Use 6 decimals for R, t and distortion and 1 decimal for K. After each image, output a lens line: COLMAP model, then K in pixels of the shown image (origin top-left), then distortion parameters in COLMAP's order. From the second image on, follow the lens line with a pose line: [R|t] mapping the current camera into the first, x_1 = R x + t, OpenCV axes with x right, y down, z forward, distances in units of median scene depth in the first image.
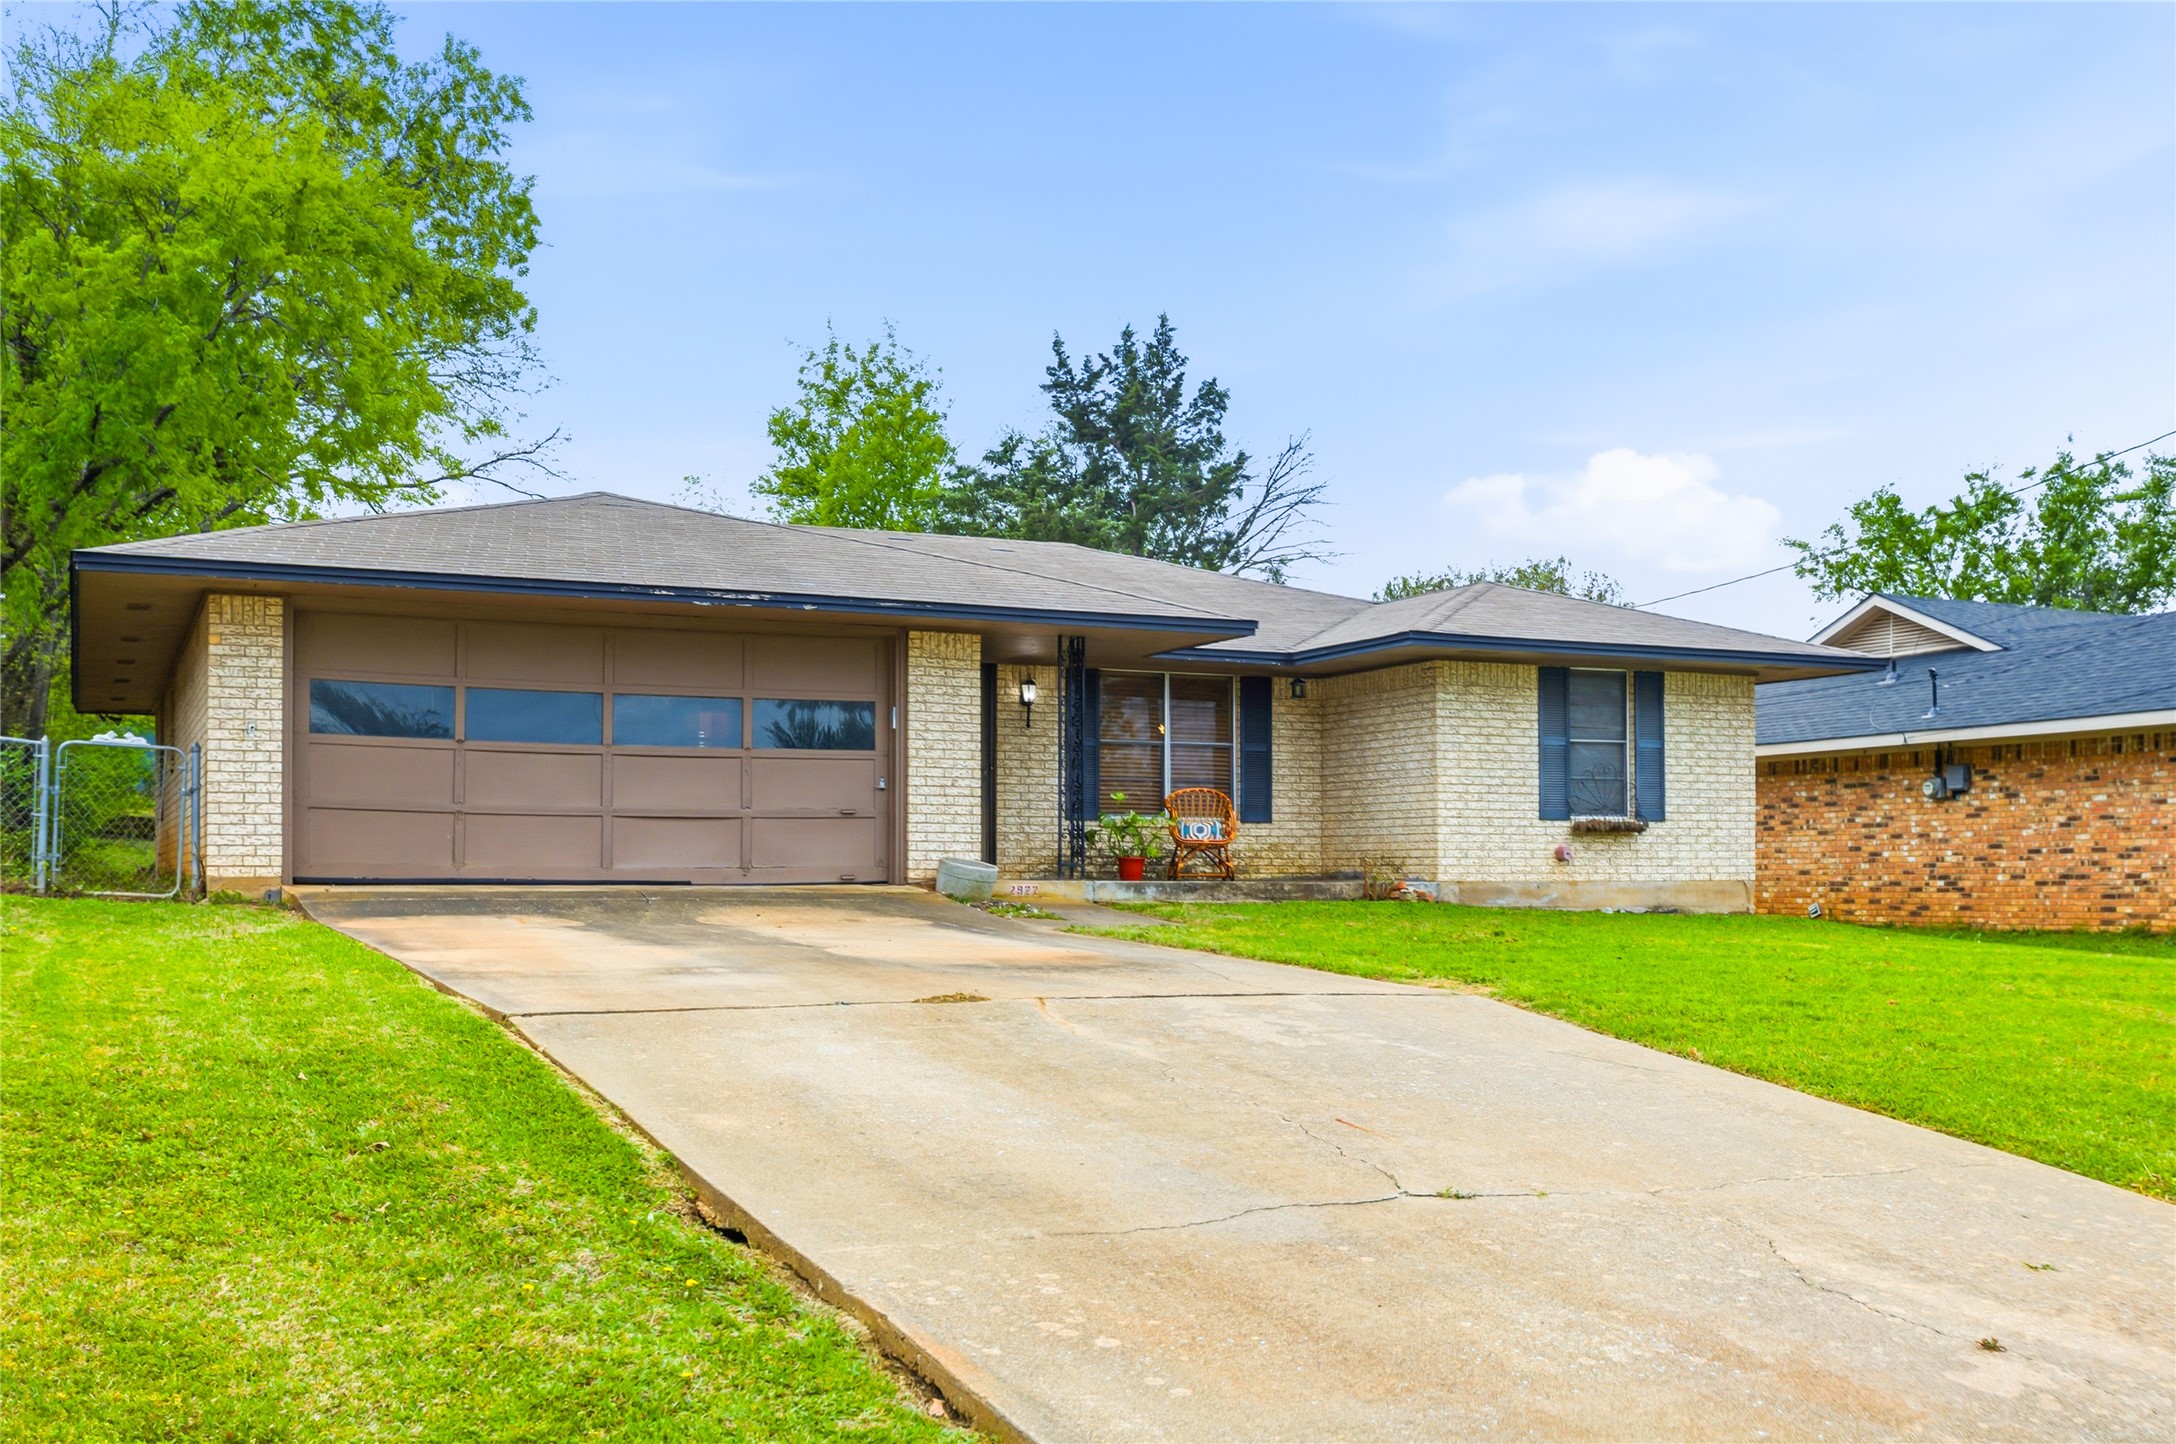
lens RADIAL K [[2154.4, 0, 1088.0], [0, 2154.4, 722.0], [0, 0, 1]] dist [-0.069172, 0.005445]
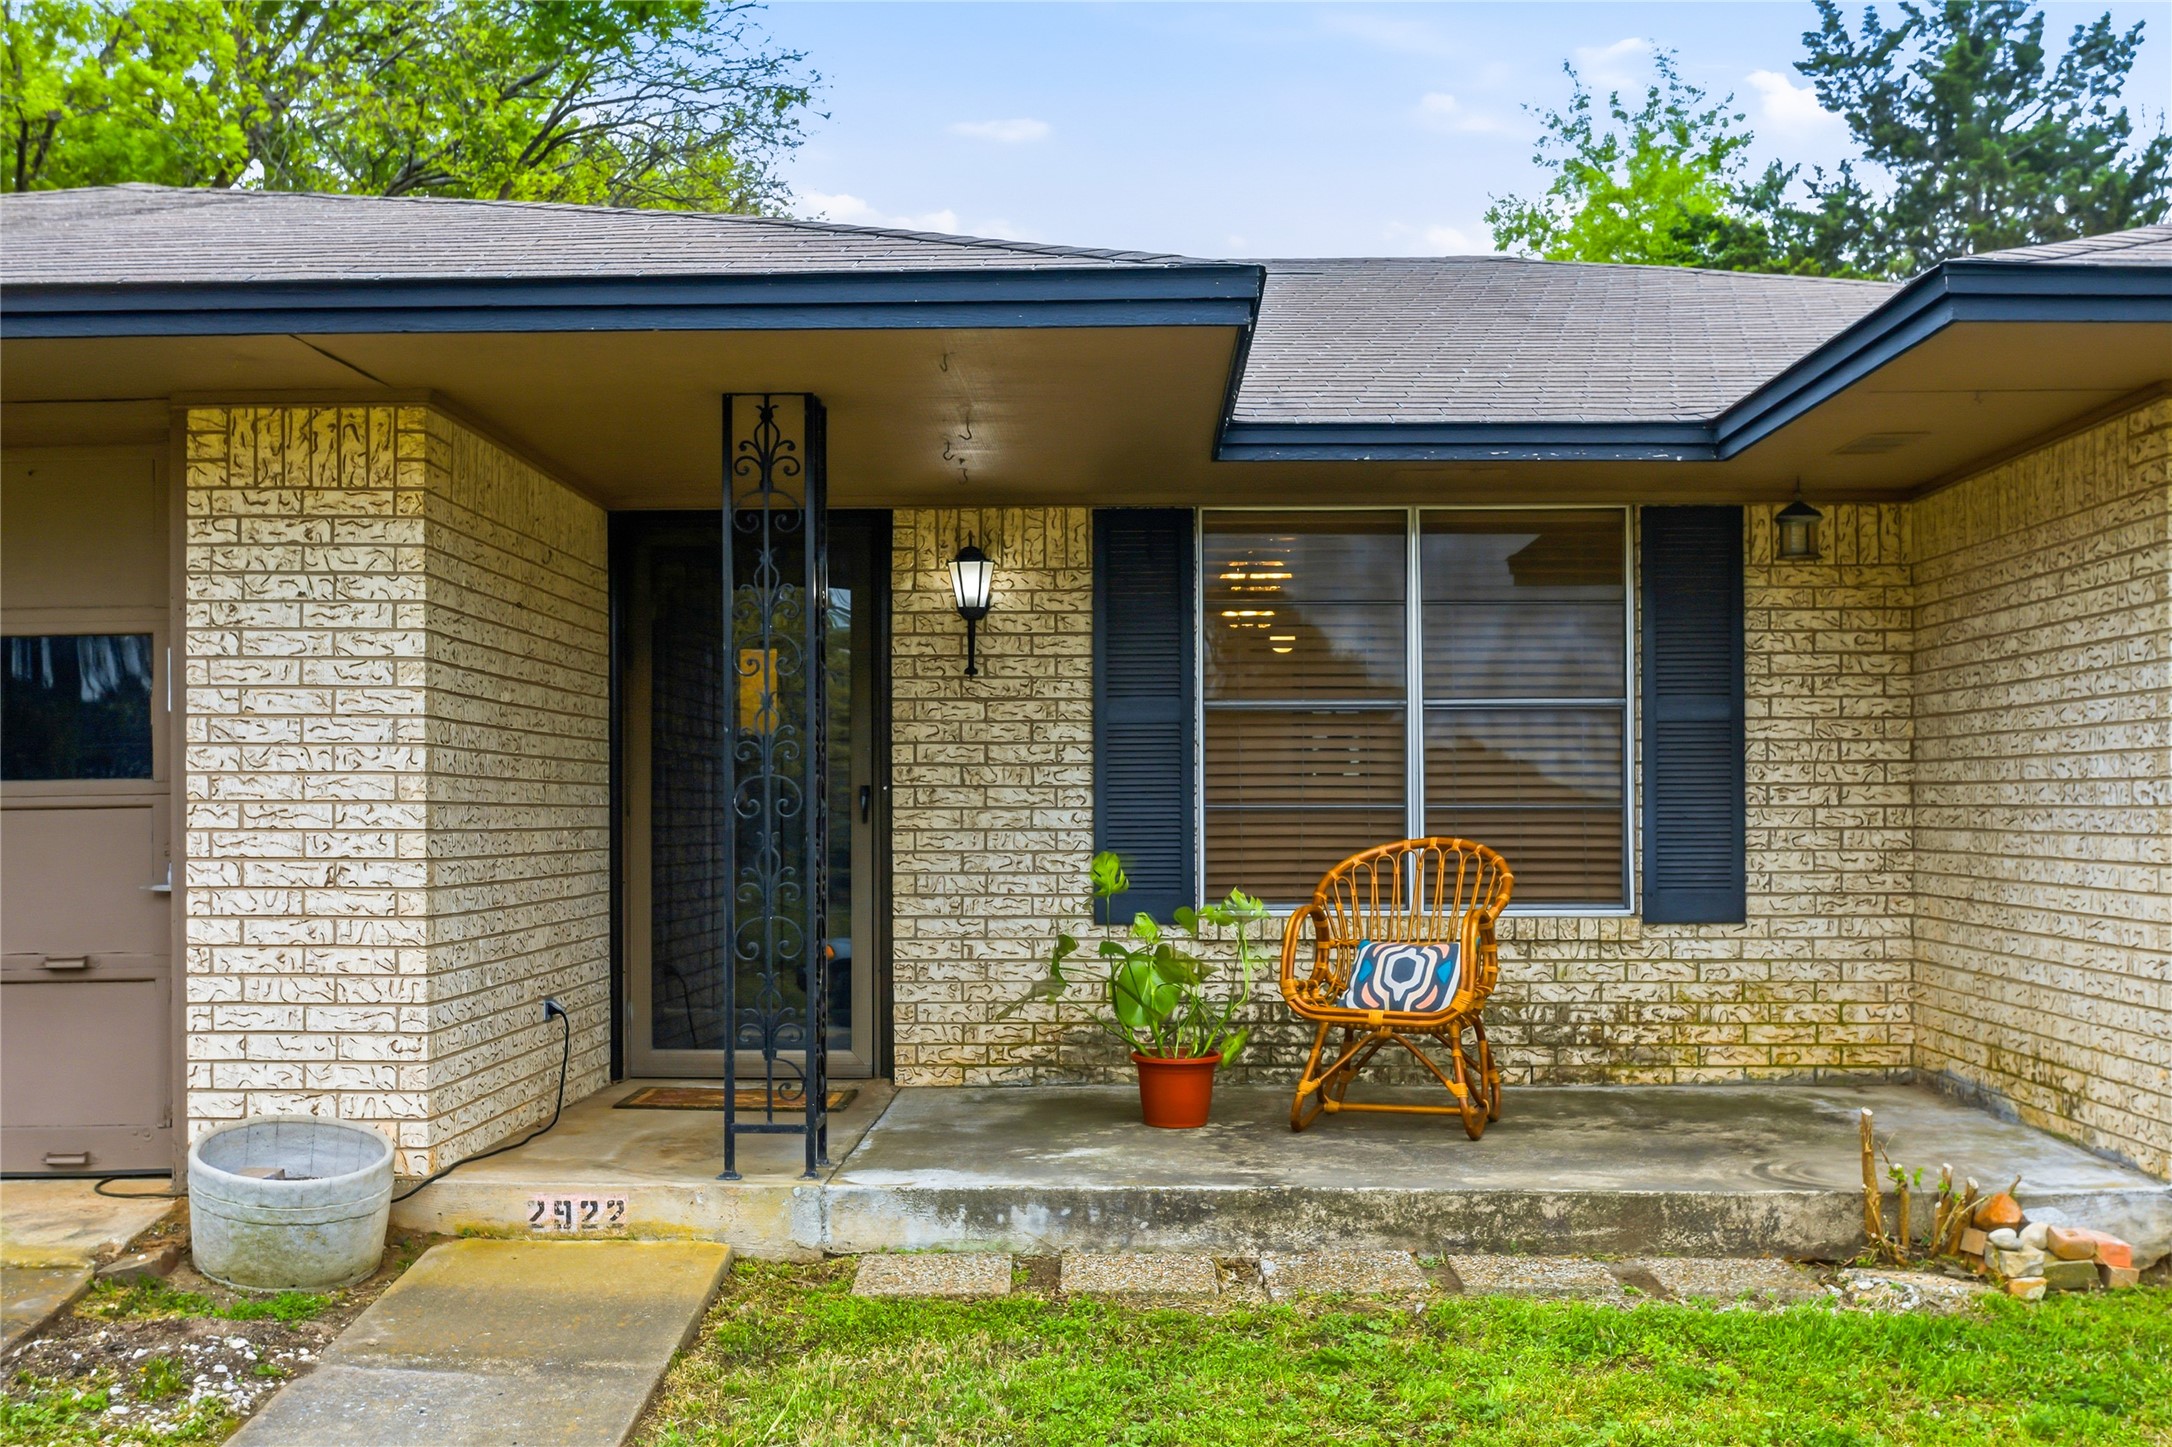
lens RADIAL K [[2313.6, 0, 1086.0], [0, 2313.6, 723.5], [0, 0, 1]] dist [0.013765, -0.201309]
pose [[0.893532, -0.020054, -0.448552, 0.162616], [0.036842, 0.998908, 0.028730, -0.000089], [0.447486, -0.042197, 0.893295, 0.634158]]
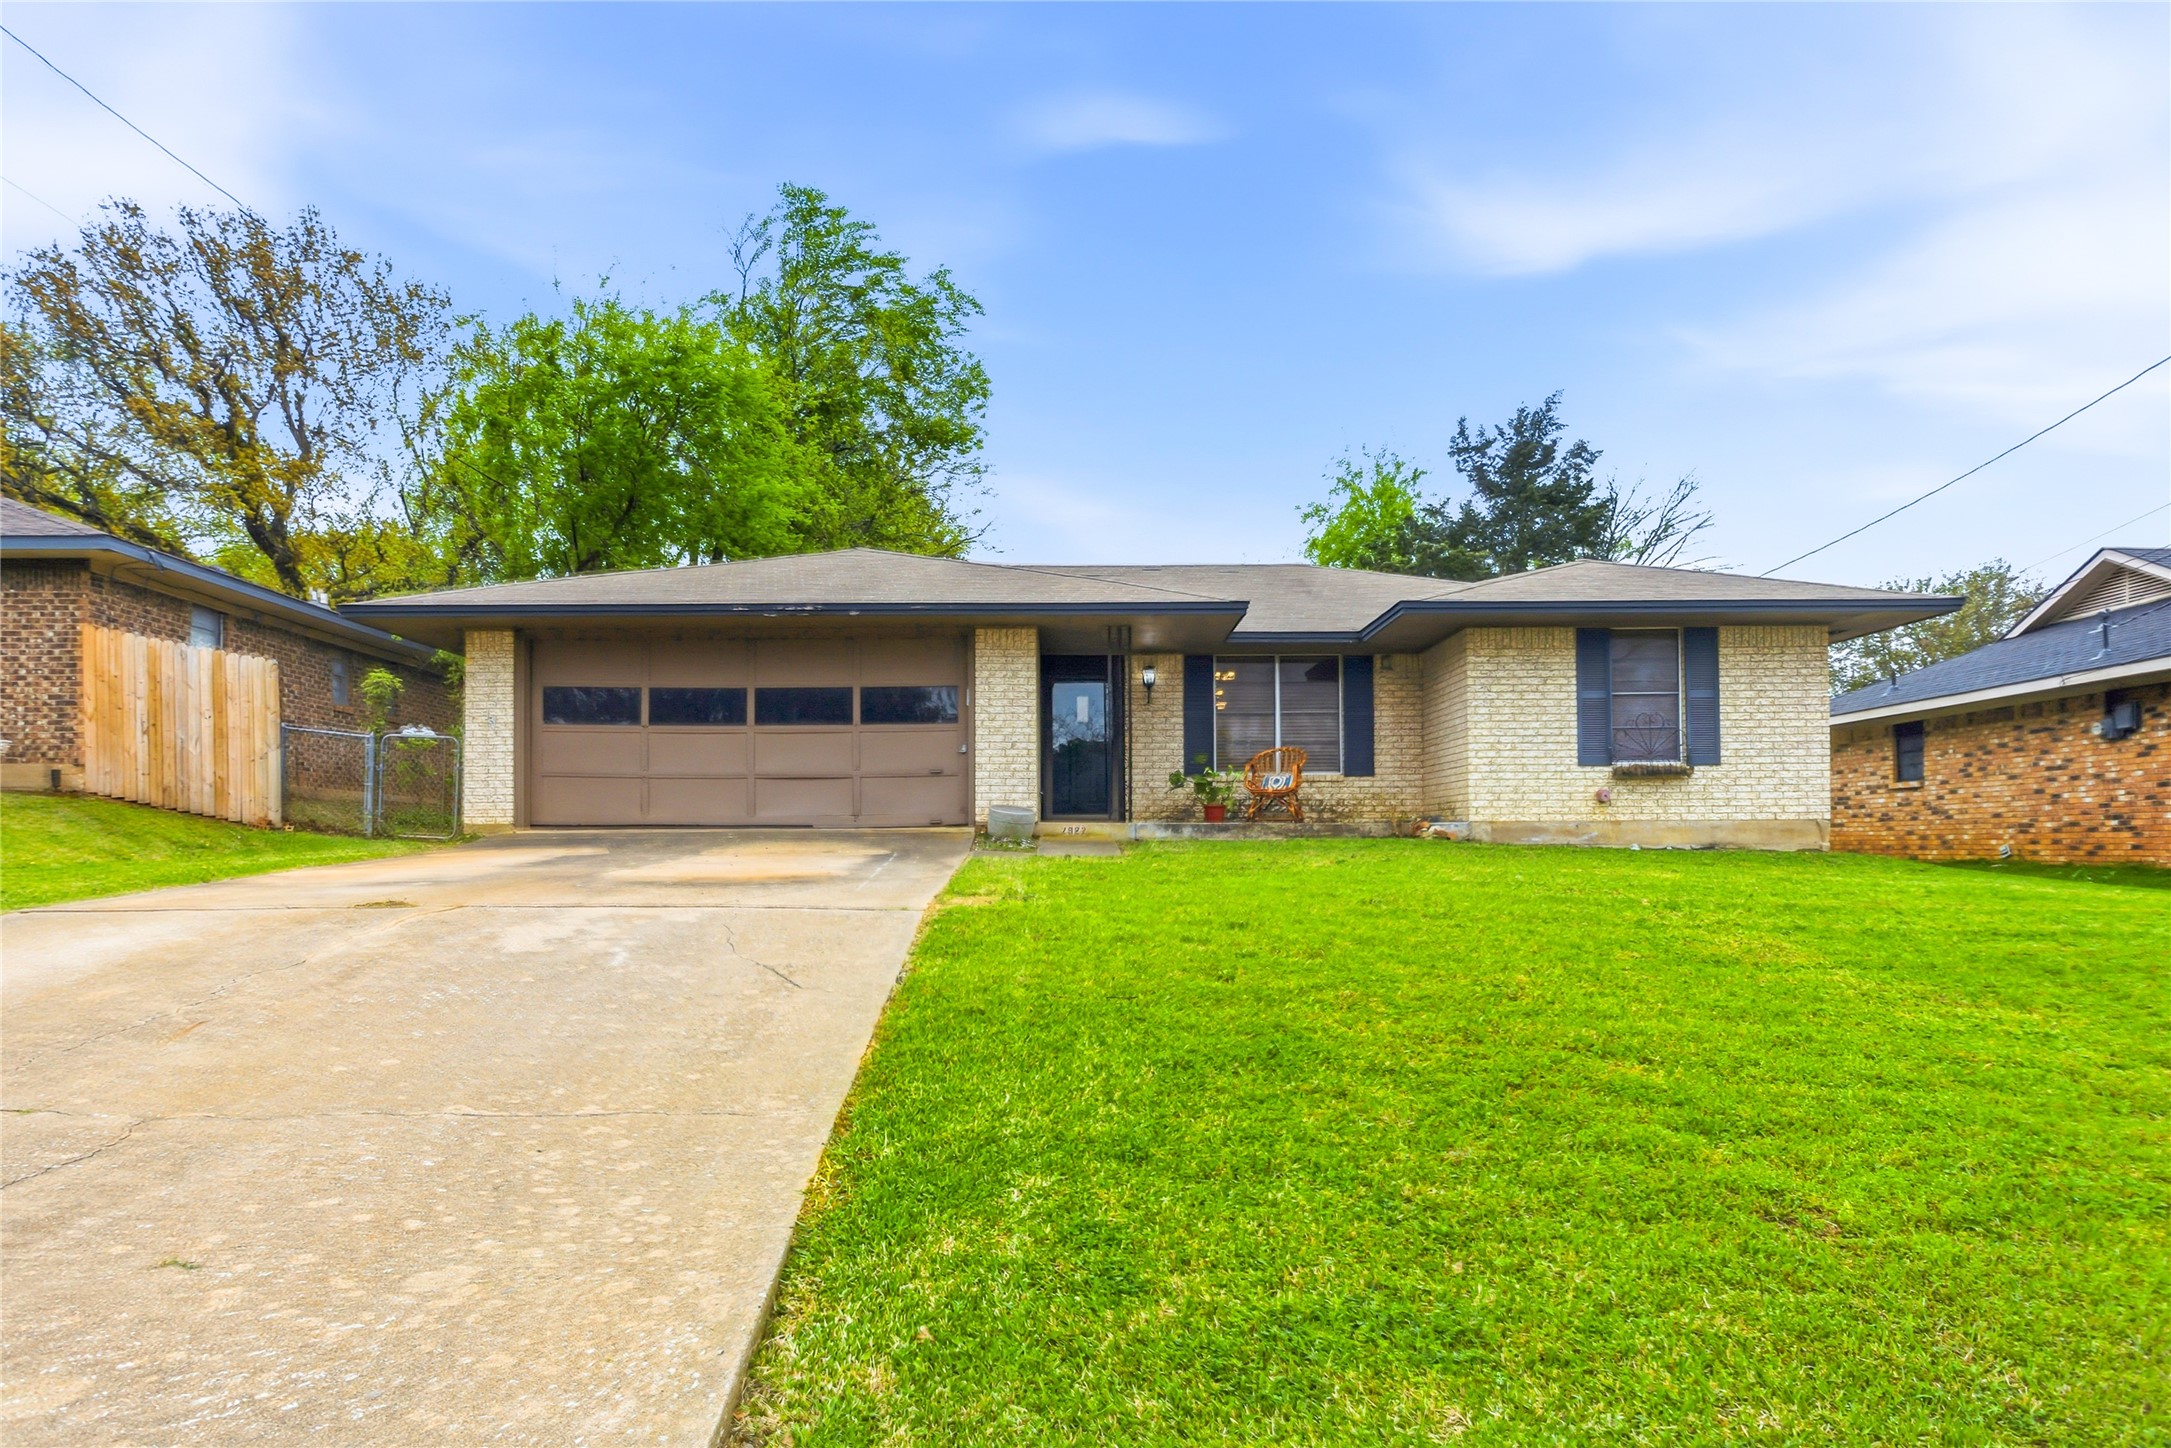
lens RADIAL K [[1472.4, 0, 1085.5], [0, 1472.4, 724.0], [0, 0, 1]] dist [-0.026453, -0.001305]
pose [[0.903093, -0.040875, -0.427496, 0.297683], [0.036264, 0.999163, -0.018928, 0.028387], [0.427912, 0.001591, 0.903819, 0.199457]]
